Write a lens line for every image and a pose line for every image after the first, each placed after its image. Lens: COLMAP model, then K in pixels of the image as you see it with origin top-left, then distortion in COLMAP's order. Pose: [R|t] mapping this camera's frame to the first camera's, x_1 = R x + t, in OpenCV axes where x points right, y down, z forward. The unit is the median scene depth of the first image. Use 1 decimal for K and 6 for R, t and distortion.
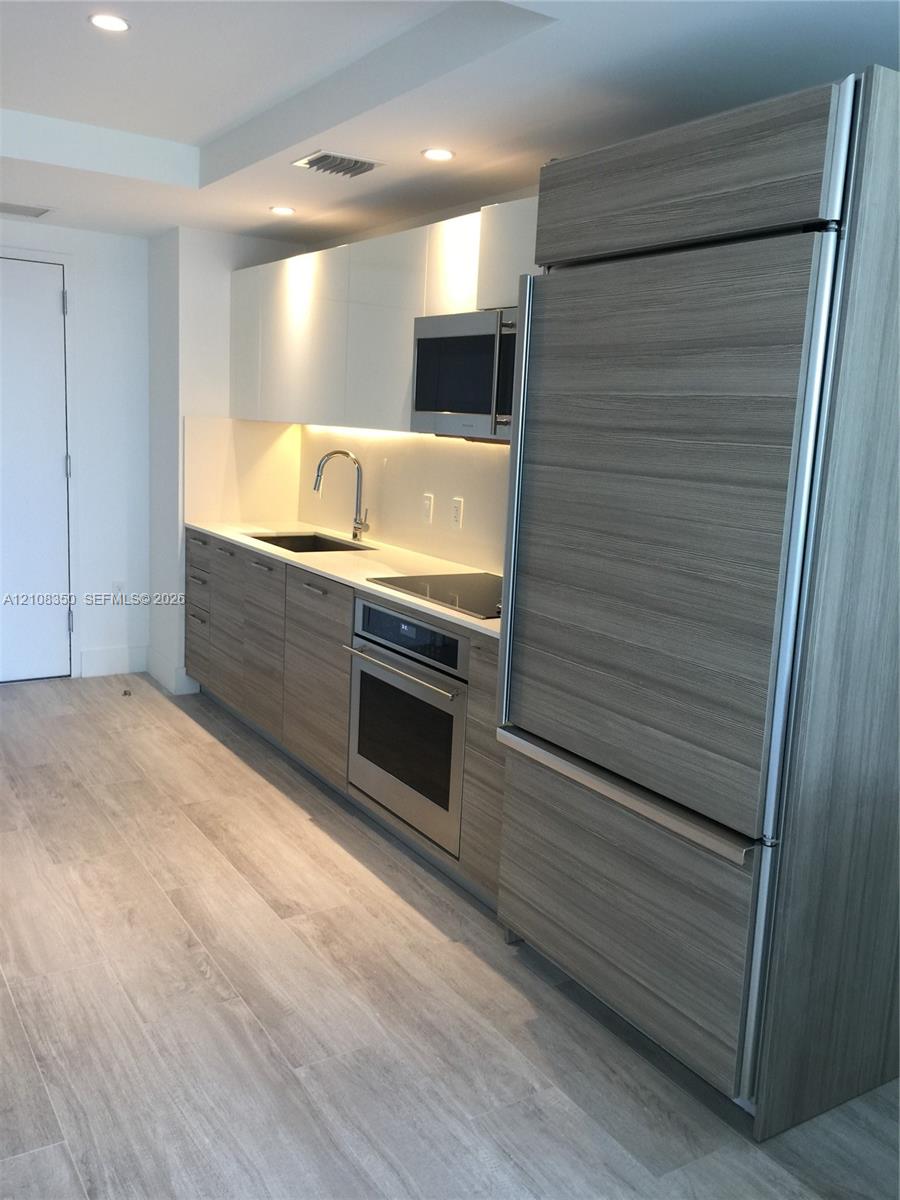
lens RADIAL K [[1062.3, 0, 452.2], [0, 1062.3, 605.7], [0, 0, 1]] dist [0.025037, -0.050330]
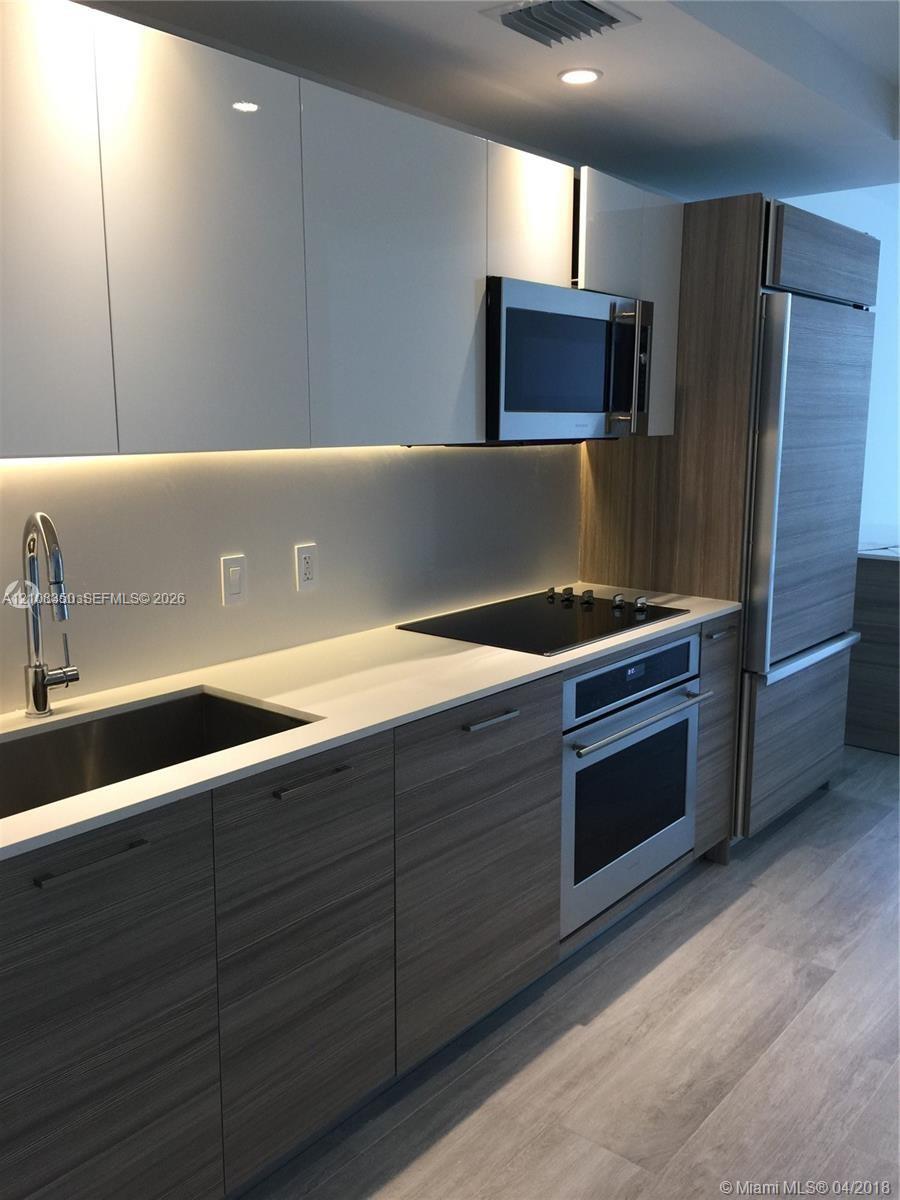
lens RADIAL K [[1062.3, 0, 450.5], [0, 1062.3, 590.3], [0, 0, 1]] dist [0.025037, -0.050330]
pose [[-0.325983, -0.211117, 0.921501, -0.731170], [0.156005, 0.949370, 0.272689, -0.280570], [-0.932415, 0.232650, -0.276543, 1.314132]]
